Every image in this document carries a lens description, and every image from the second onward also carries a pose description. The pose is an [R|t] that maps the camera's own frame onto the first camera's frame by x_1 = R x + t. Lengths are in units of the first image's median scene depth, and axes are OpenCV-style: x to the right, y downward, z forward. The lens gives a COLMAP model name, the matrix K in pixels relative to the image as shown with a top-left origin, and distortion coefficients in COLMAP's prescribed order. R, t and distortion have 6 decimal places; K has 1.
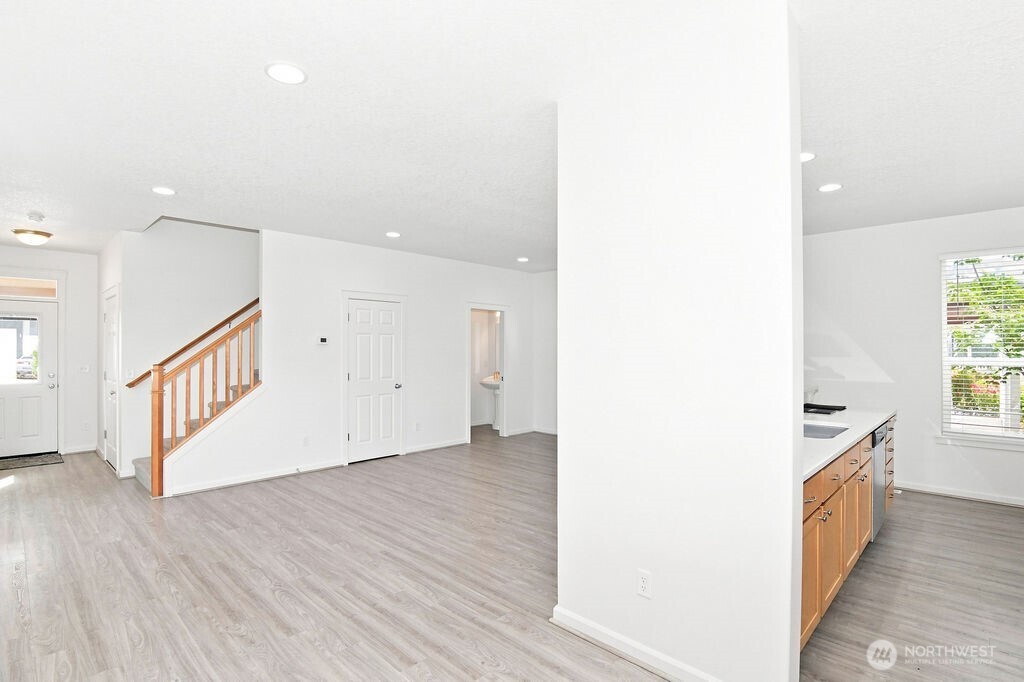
lens RADIAL K [[498.9, 0, 508.2], [0, 498.9, 341.4], [0, 0, 1]] dist [-0.017110, -0.000934]
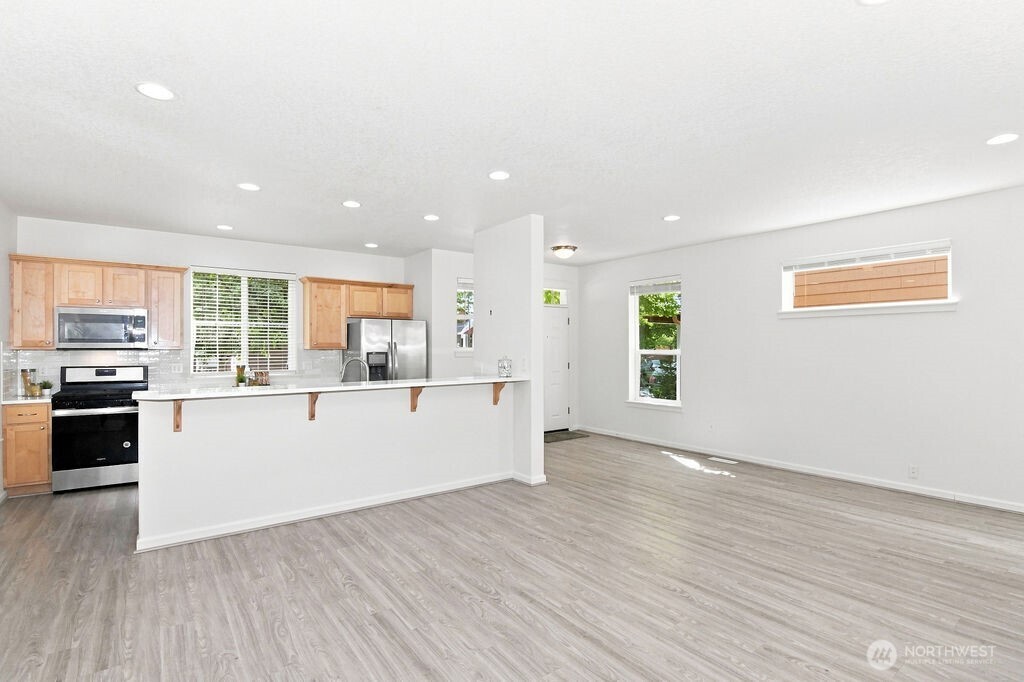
lens RADIAL K [[492.2, 0, 512.0], [0, 492.2, 341.0], [0, 0, 1]] dist [-0.003502, -0.011687]
pose [[-0.987429, 0.000671, 0.158060, -0.051819], [-0.002707, 0.999773, -0.021152, 0.032291], [-0.158039, -0.021314, -0.987203, 1.831456]]
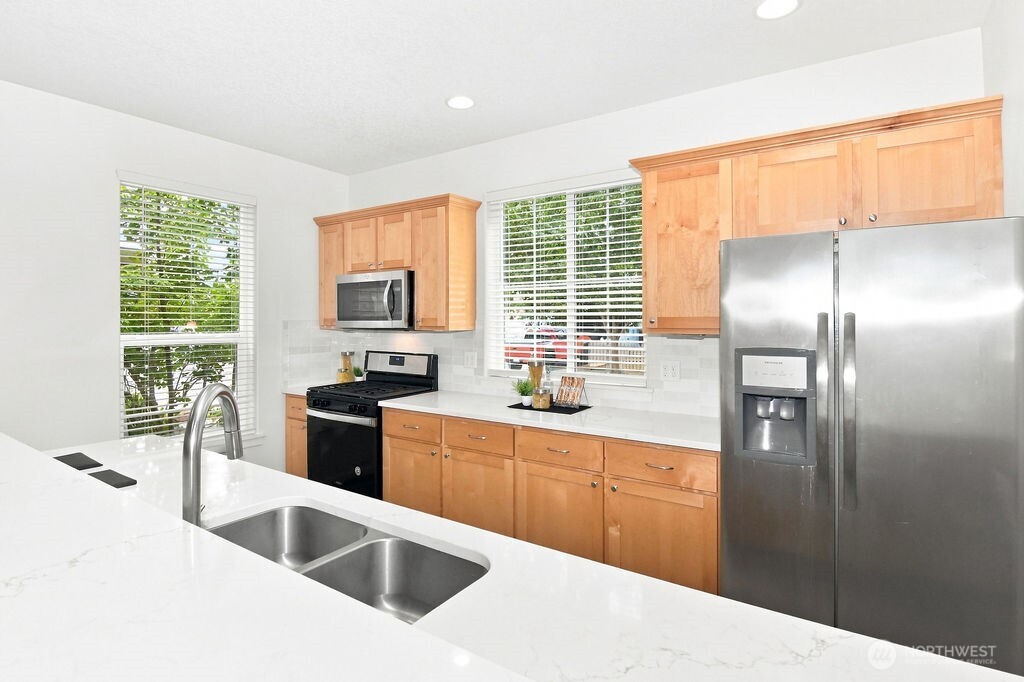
lens RADIAL K [[509.6, 0, 510.6], [0, 509.6, 325.2], [0, 0, 1]] dist [-0.013591, -0.001697]
pose [[-0.182699, -0.001993, 0.983167, 0.187683], [-0.011679, 0.999932, -0.000144, 0.019902], [-0.983099, -0.011509, -0.182710, 0.730796]]
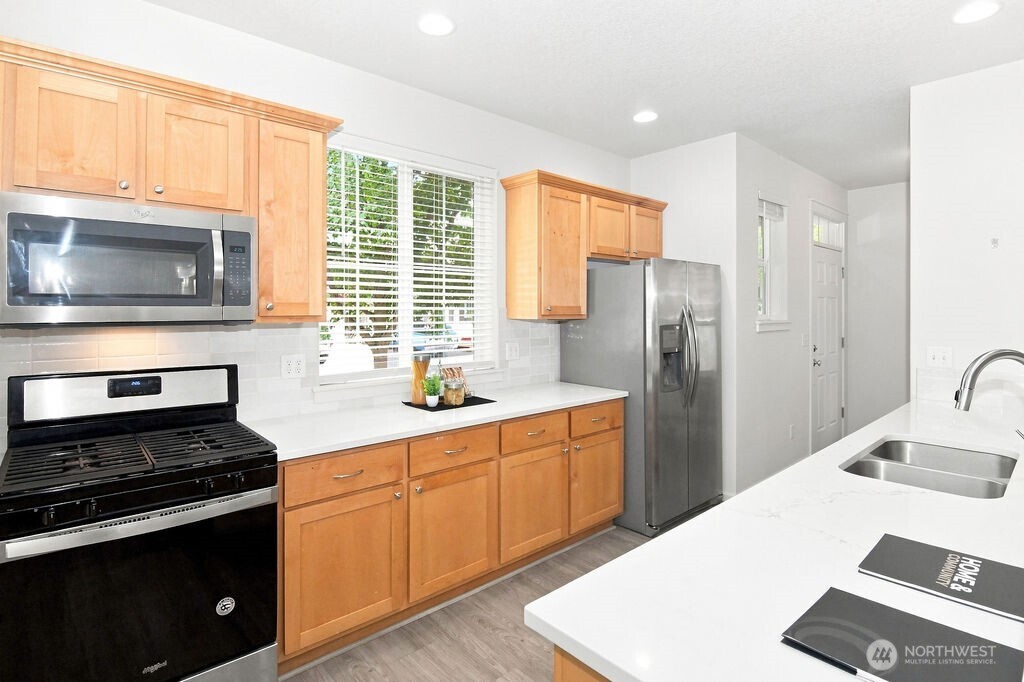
lens RADIAL K [[514.1, 0, 511.9], [0, 514.1, 309.8], [0, 0, 1]] dist [-0.017049, -0.000658]
pose [[-0.997616, -0.000708, 0.069012, 0.783371], [-0.001494, 0.999934, -0.011349, 0.021550], [-0.069000, -0.011425, -0.997551, 1.216639]]
